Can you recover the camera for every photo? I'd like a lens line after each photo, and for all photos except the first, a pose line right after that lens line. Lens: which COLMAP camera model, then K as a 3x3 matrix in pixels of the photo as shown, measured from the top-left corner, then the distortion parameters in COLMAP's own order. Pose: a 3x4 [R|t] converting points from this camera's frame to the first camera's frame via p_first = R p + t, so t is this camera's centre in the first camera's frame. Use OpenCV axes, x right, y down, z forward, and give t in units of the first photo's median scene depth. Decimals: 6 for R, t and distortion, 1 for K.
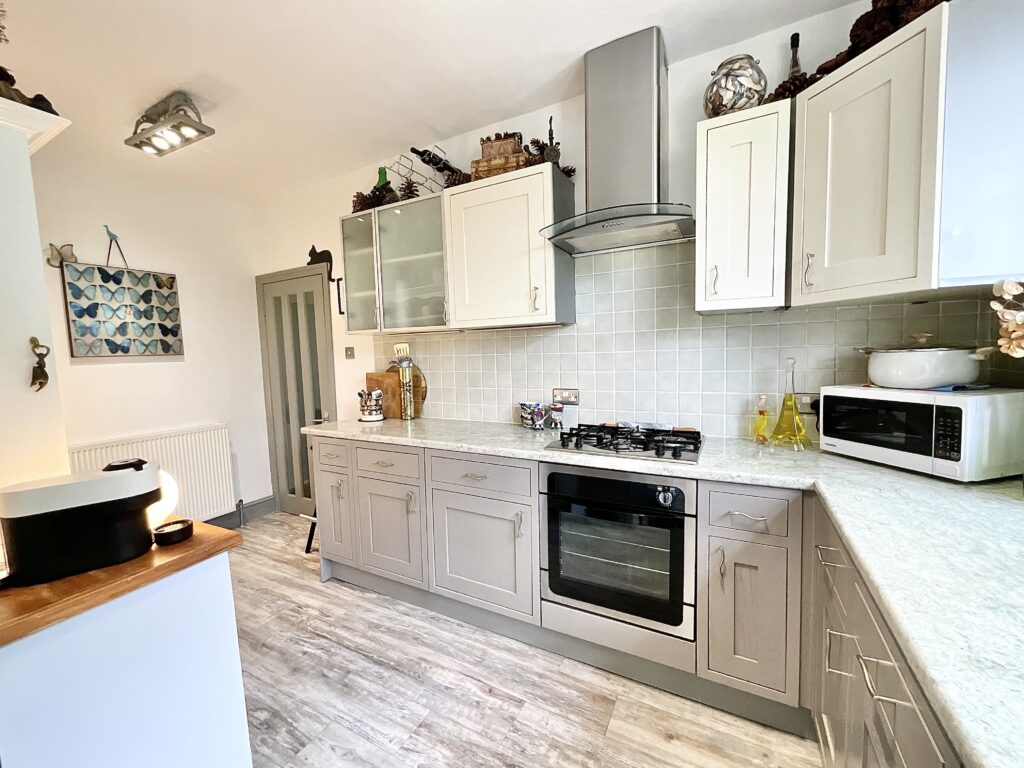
lens RADIAL K [[416.0, 0, 511.2], [0, 416.0, 382.8], [0, 0, 1]] dist [0.000524, 0.000275]
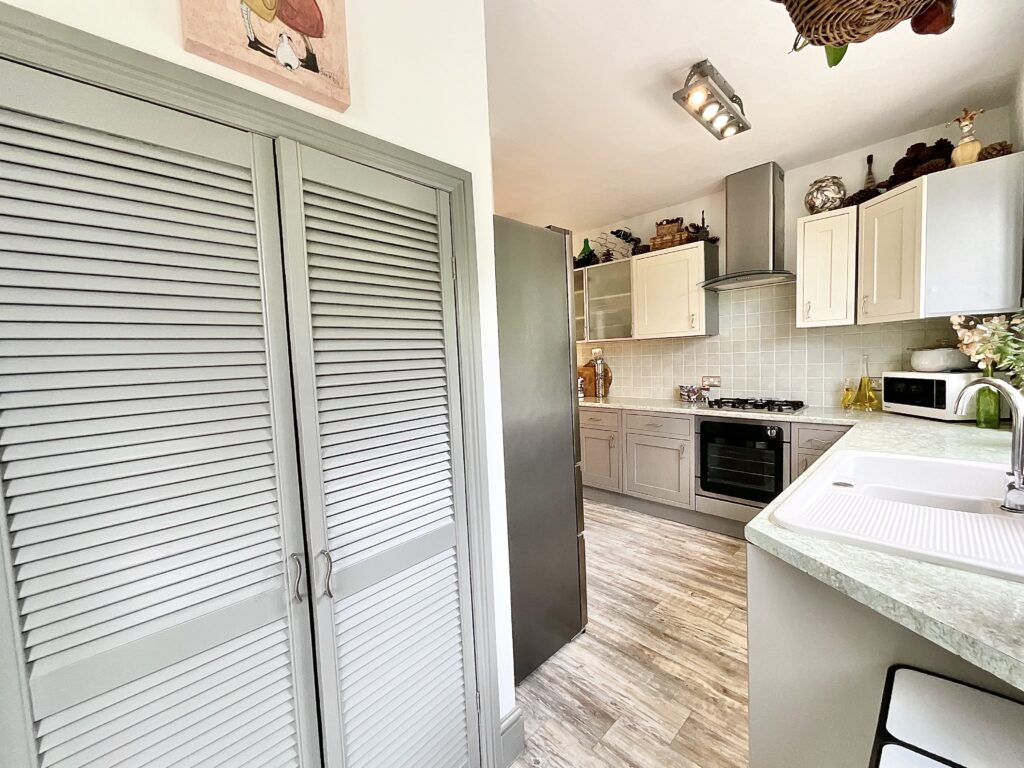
lens RADIAL K [[416.0, 0, 511.2], [0, 416.0, 382.8], [0, 0, 1]] dist [0.000524, 0.000275]
pose [[0.951218, 0.008845, -0.308394, -0.110672], [-0.009465, 0.999955, -0.000515, 0.050426], [0.308376, 0.003409, 0.951259, -0.774245]]
